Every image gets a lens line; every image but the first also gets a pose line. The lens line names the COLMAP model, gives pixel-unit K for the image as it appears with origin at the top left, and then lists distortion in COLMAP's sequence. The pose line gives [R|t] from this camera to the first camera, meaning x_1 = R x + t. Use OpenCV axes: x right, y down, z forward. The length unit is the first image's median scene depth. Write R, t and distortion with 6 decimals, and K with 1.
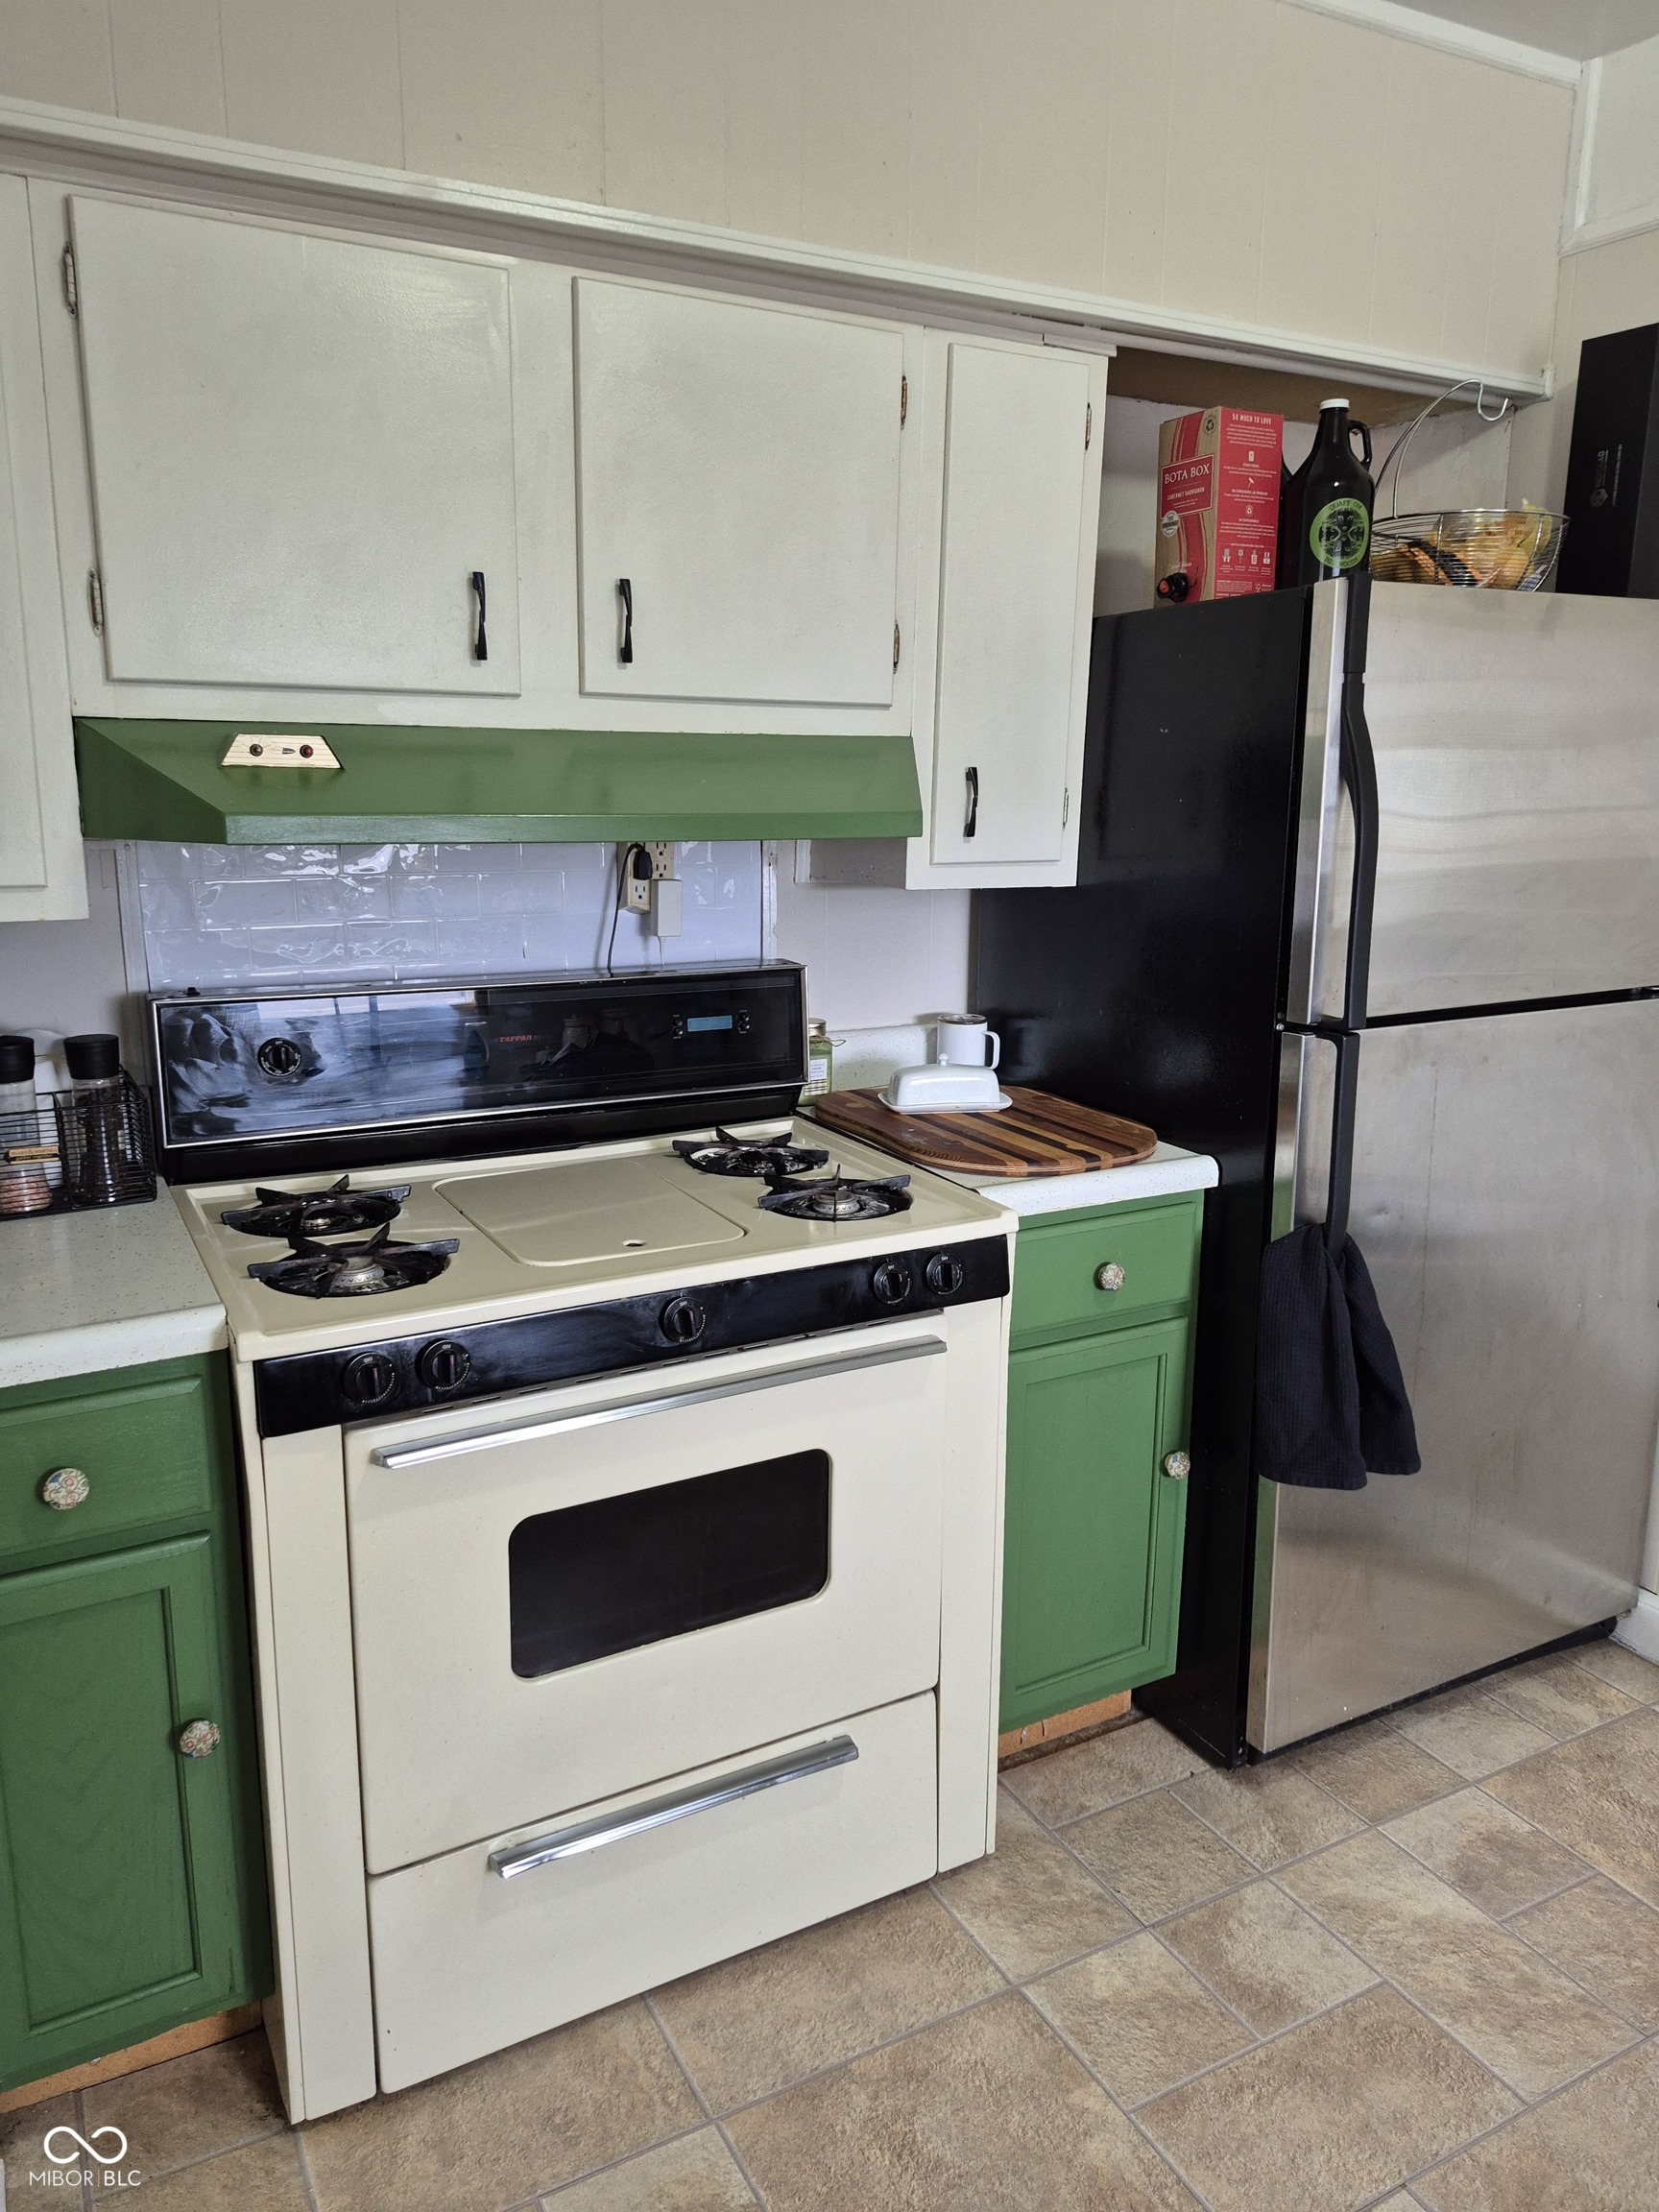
lens RADIAL K [[1561.2, 0, 829.5], [0, 1561.2, 1106.0], [0, 0, 1]] dist [0.123452, -0.180866]
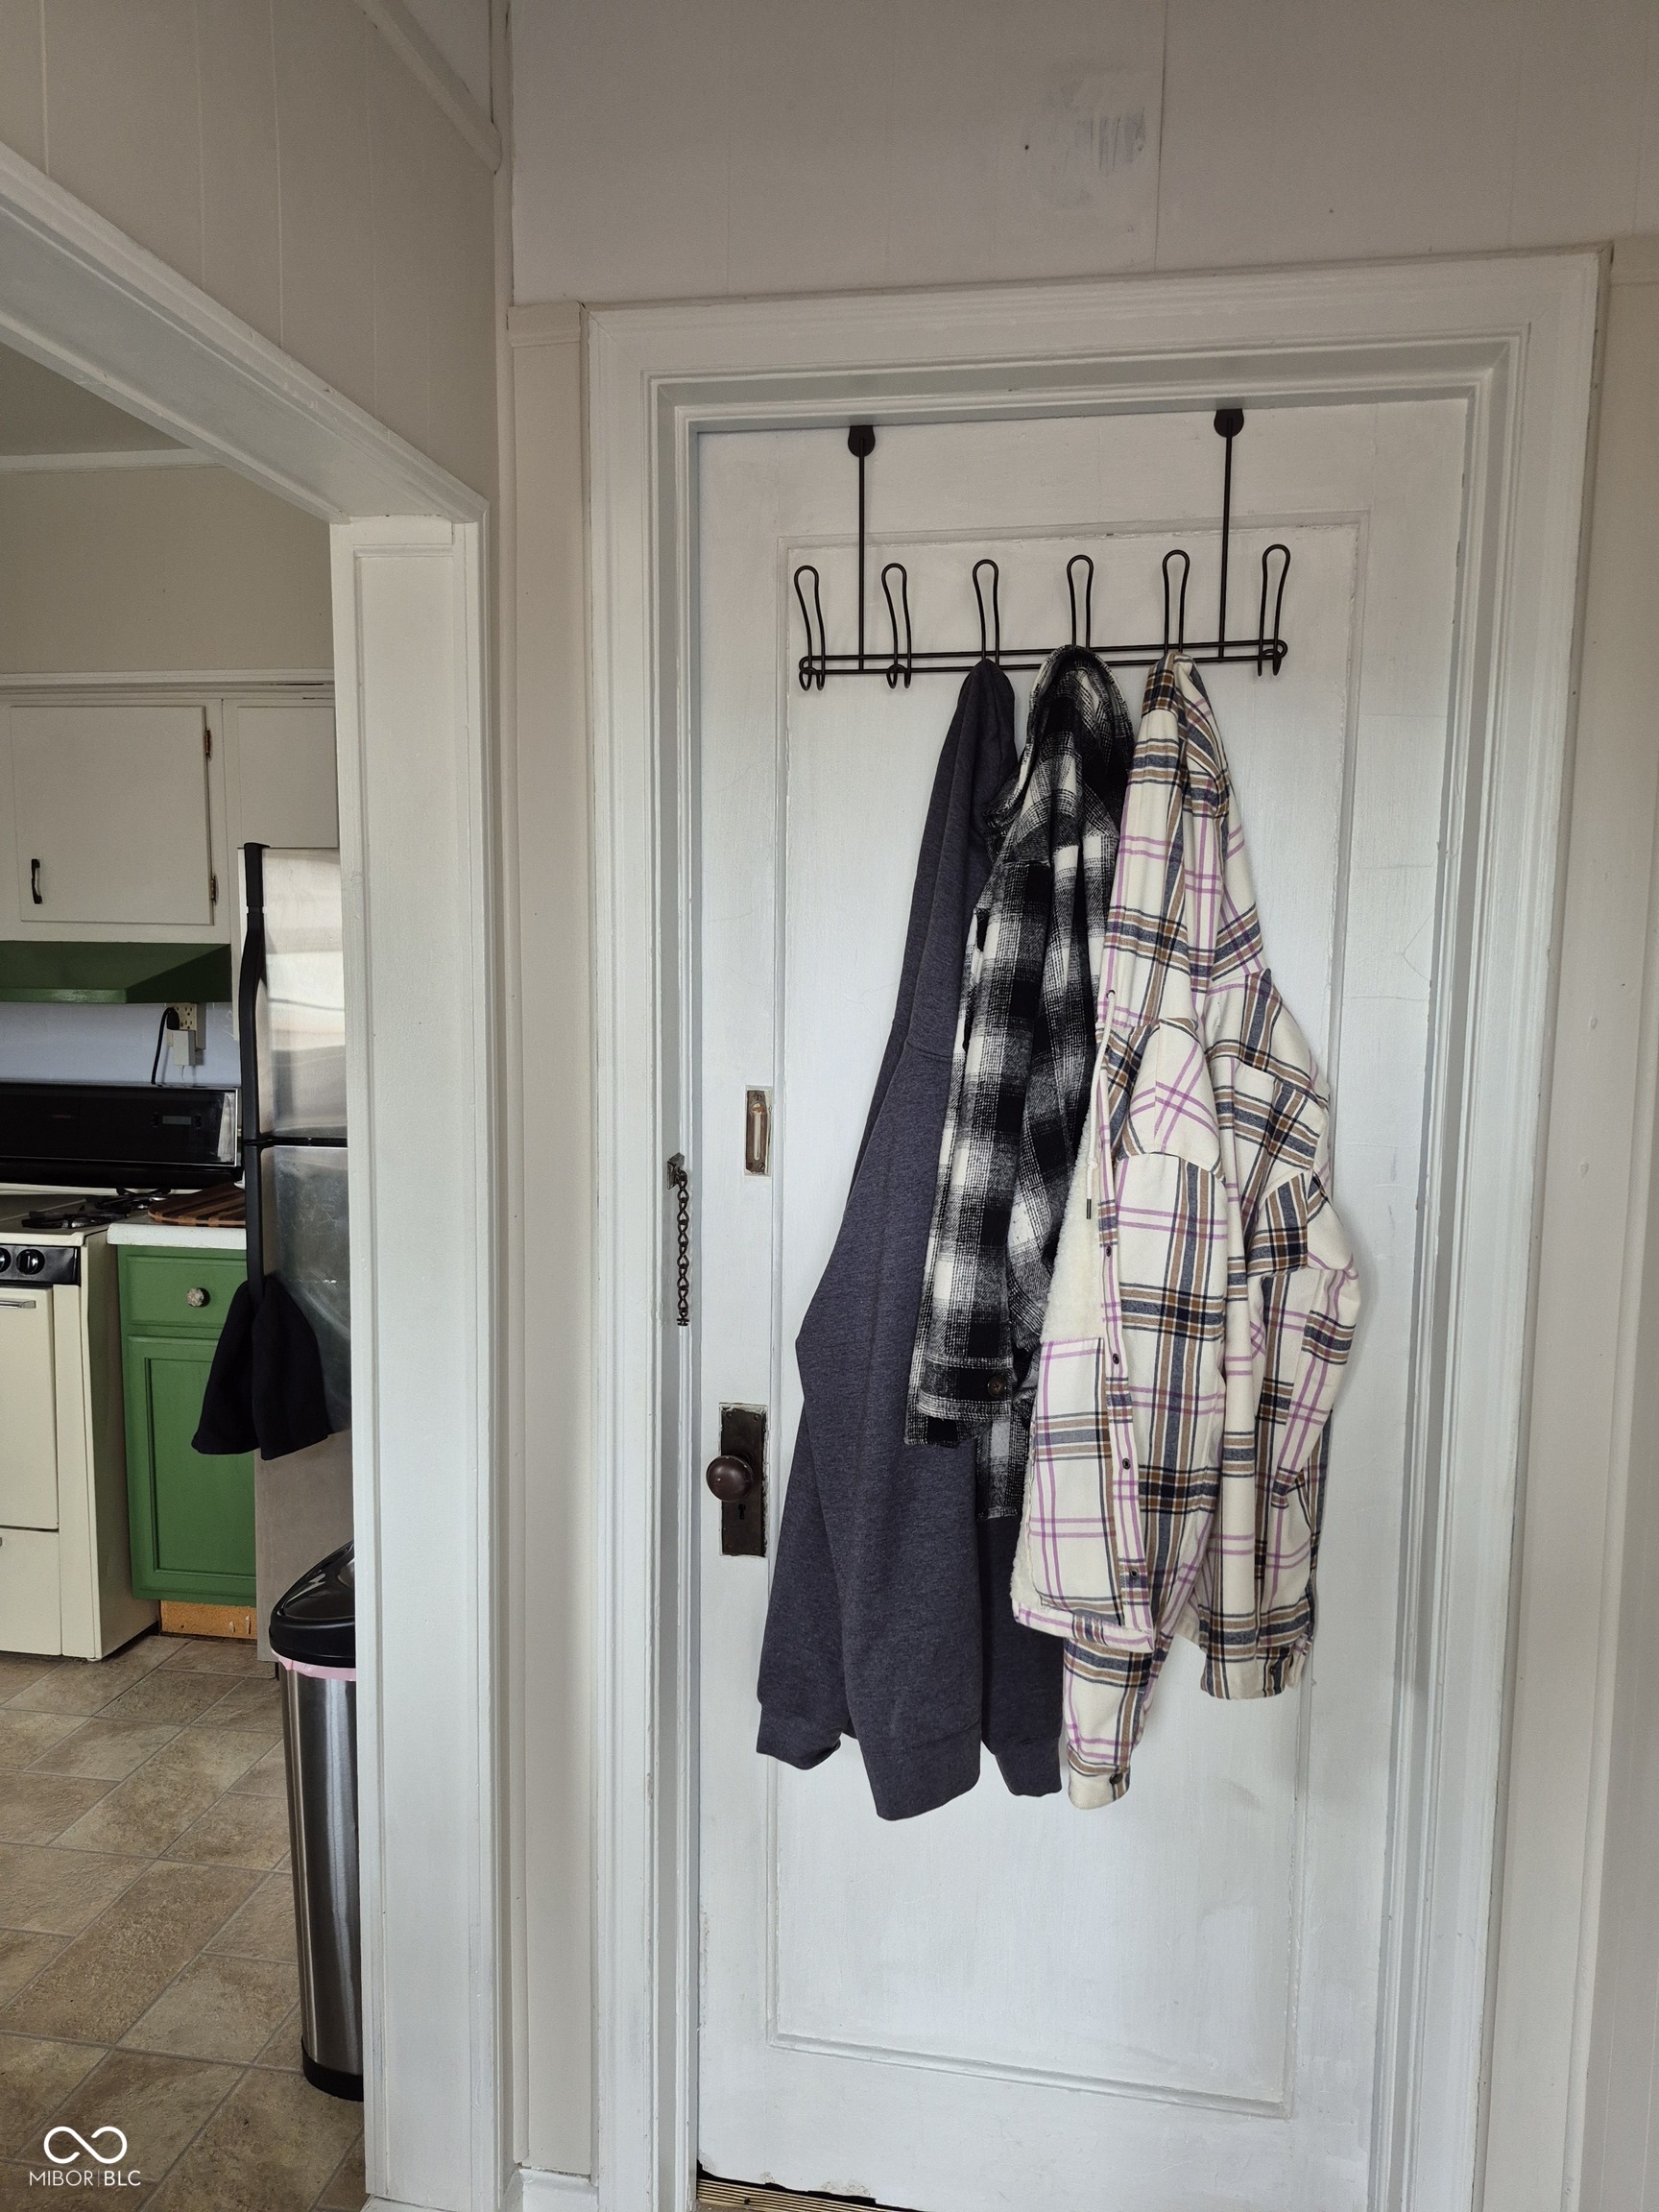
lens RADIAL K [[1561.2, 0, 829.5], [0, 1561.2, 1106.0], [0, 0, 1]] dist [0.123452, -0.180866]
pose [[0.782376, 0.061647, -0.619747, 1.660530], [-0.139879, 0.987060, -0.078401, -0.037225], [0.606895, 0.148029, 0.780875, 0.156786]]
